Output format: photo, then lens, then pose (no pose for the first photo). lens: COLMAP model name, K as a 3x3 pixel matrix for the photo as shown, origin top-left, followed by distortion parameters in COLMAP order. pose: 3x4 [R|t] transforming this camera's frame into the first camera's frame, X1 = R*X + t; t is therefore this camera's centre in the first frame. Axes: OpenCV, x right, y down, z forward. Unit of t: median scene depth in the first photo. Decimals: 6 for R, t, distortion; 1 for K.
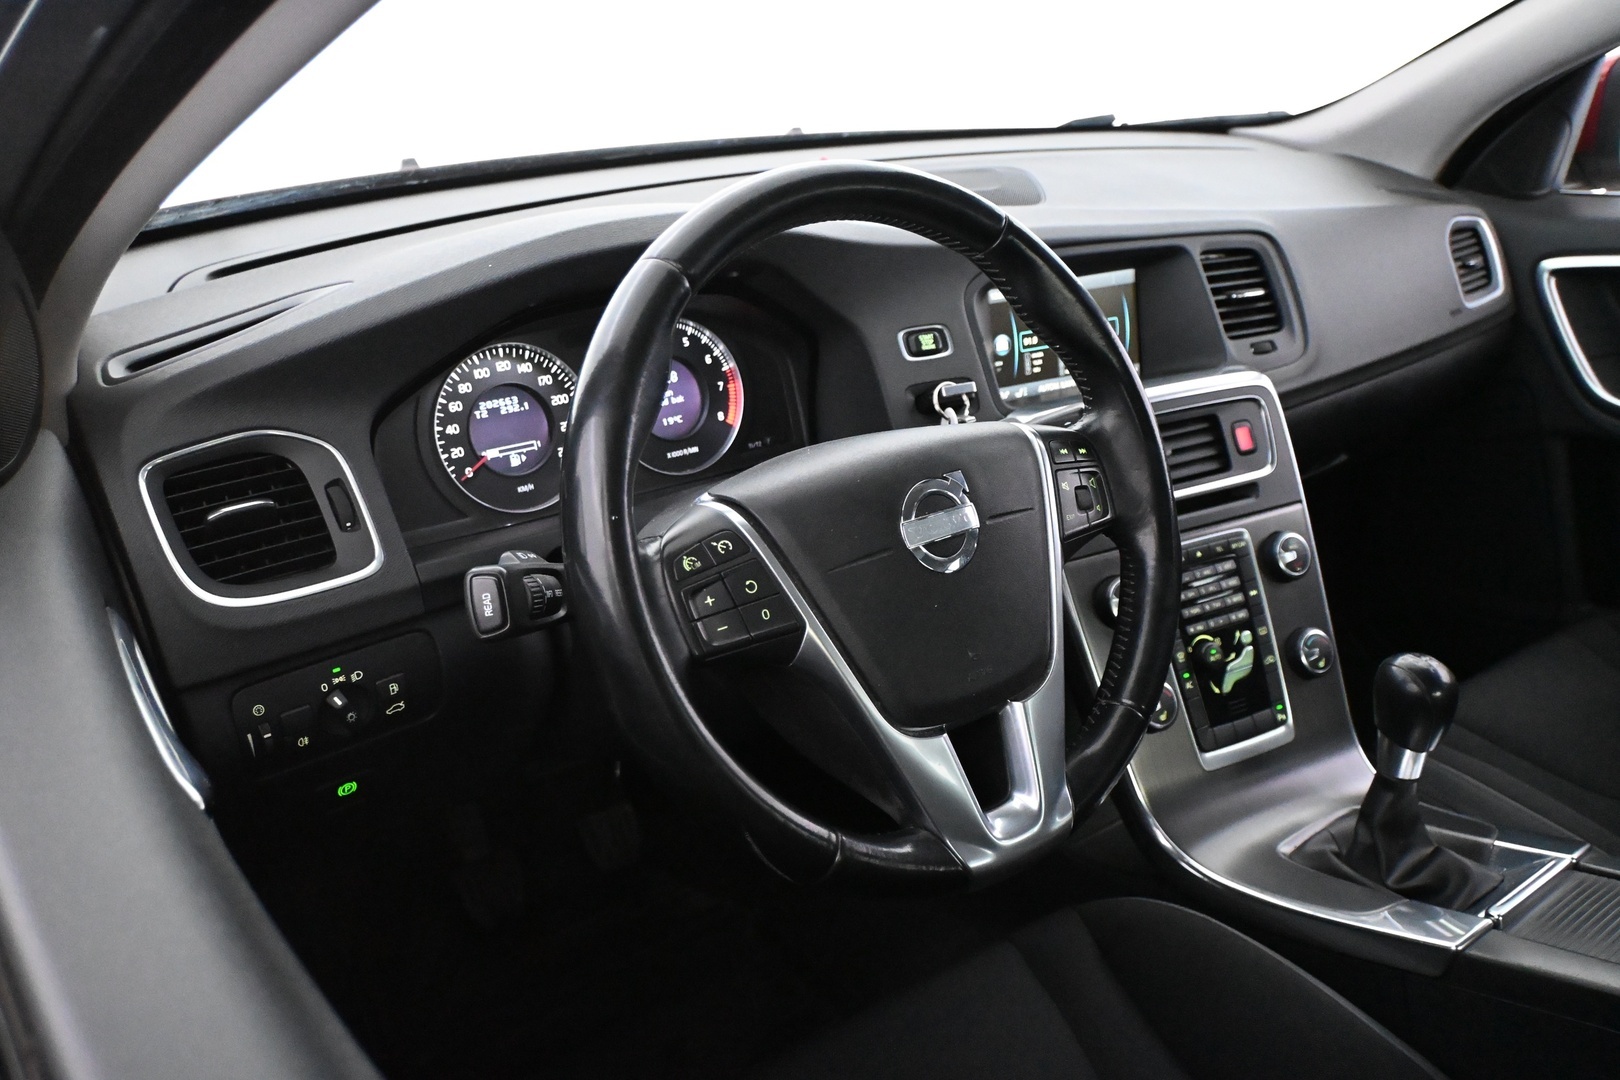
lens RADIAL K [[1411.2, 0, 811.4], [0, 1411.2, 532.7], [0, 0, 1]] dist [0.010781, 0.009242]
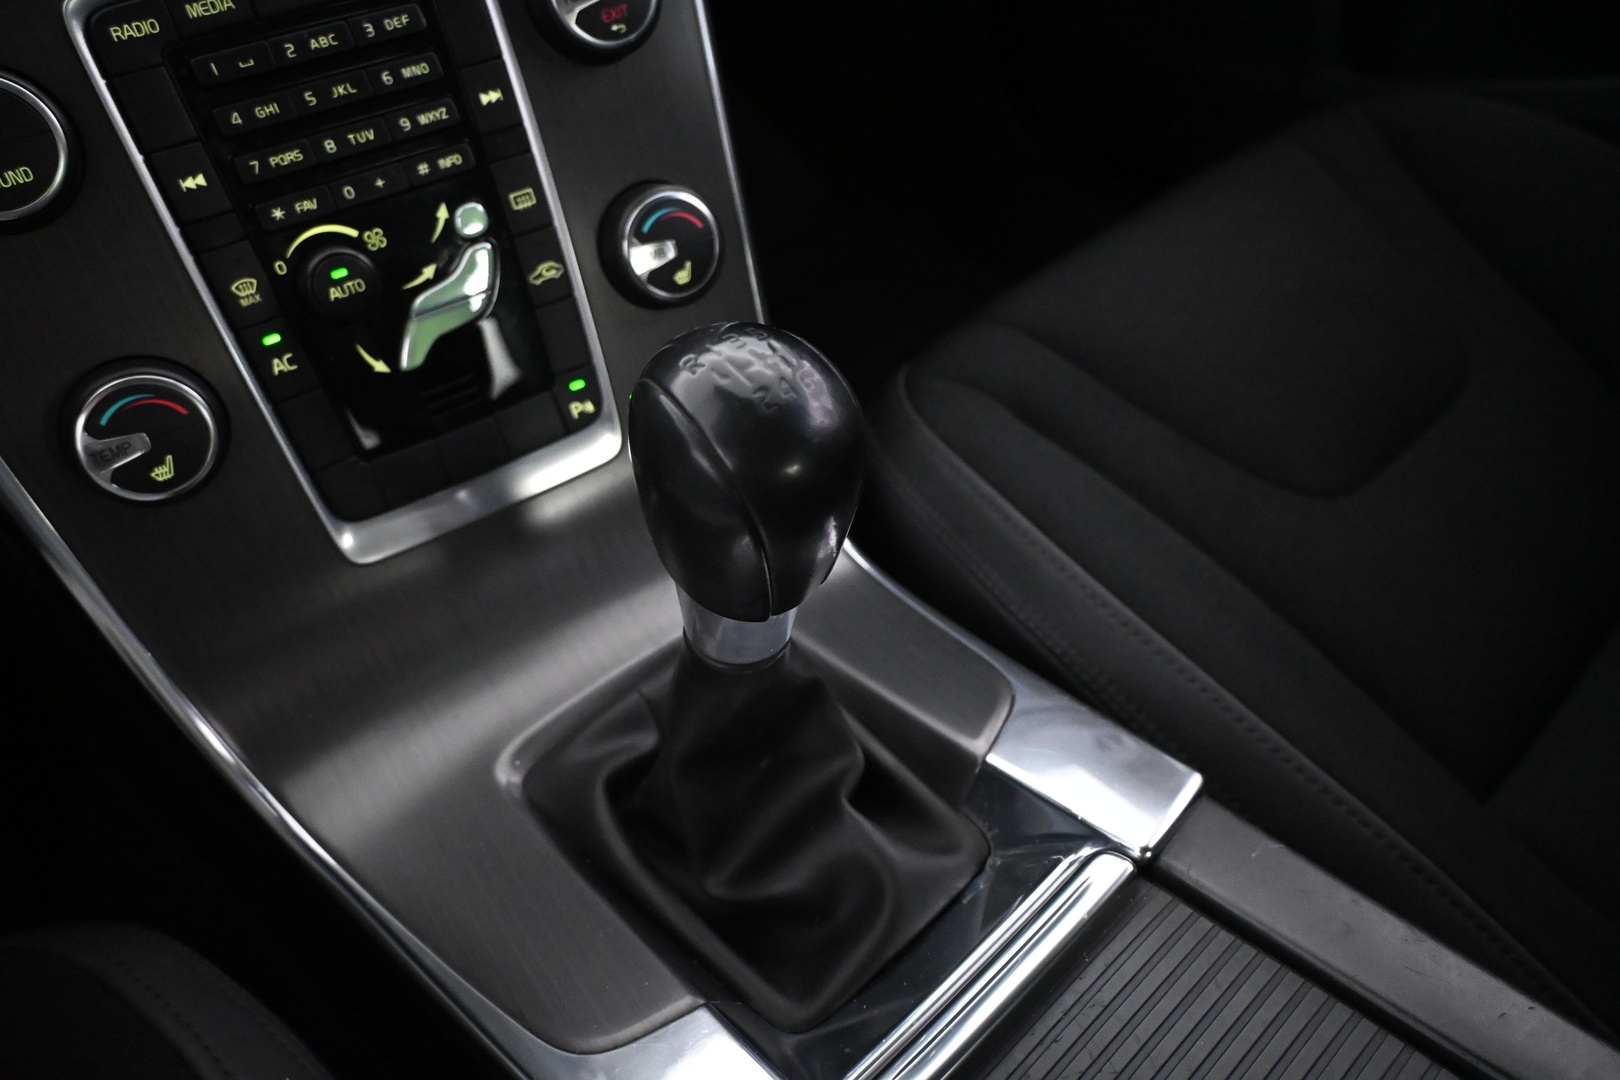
lens RADIAL K [[1206.6, 0, 817.5], [0, 1206.6, 539.7], [0, 0, 1]] dist [0.005426, -0.007123]
pose [[0.994533, -0.046881, 0.093312, 0.367666], [0.001839, 0.901285, 0.433223, 0.008961], [-0.104411, -0.430683, 0.896443, 0.651191]]
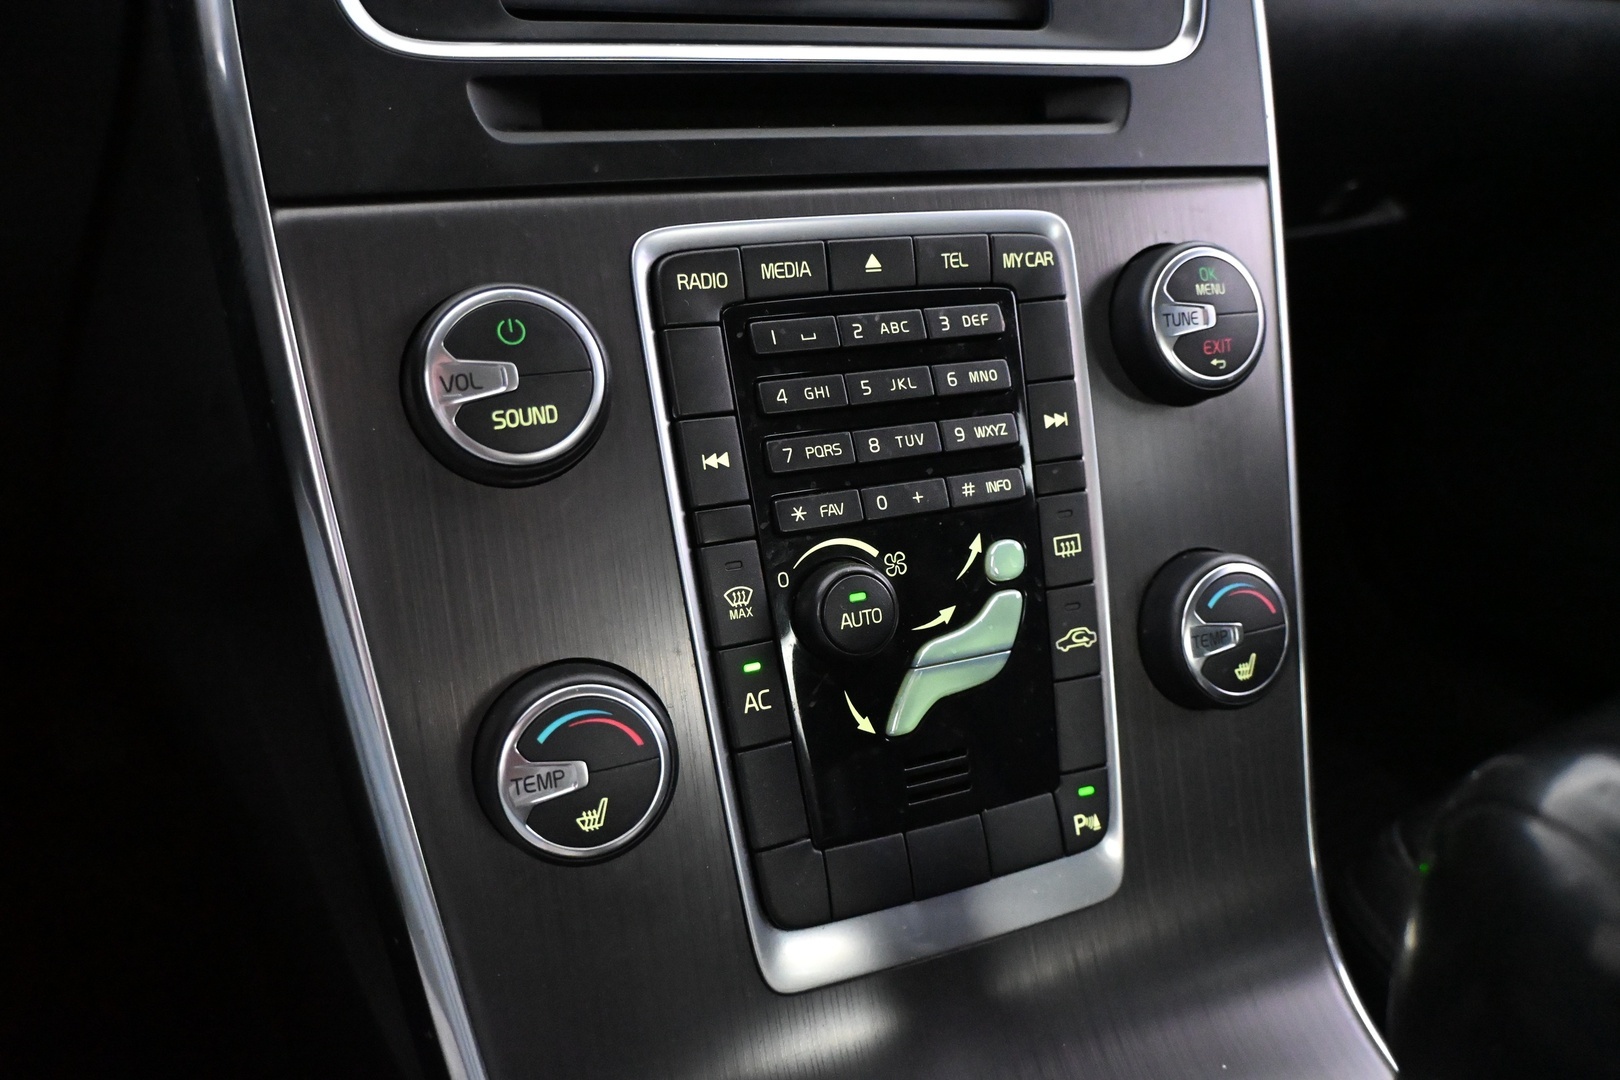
lens RADIAL K [[1166.1, 0, 801.2], [0, 1166.1, 546.5], [0, 0, 1]] dist [-0.002418, 0.000458]
pose [[0.990436, 0.116197, -0.074400, 0.282136], [-0.107405, 0.987784, 0.112903, 0.047192], [0.086610, -0.103832, 0.990817, 0.744762]]
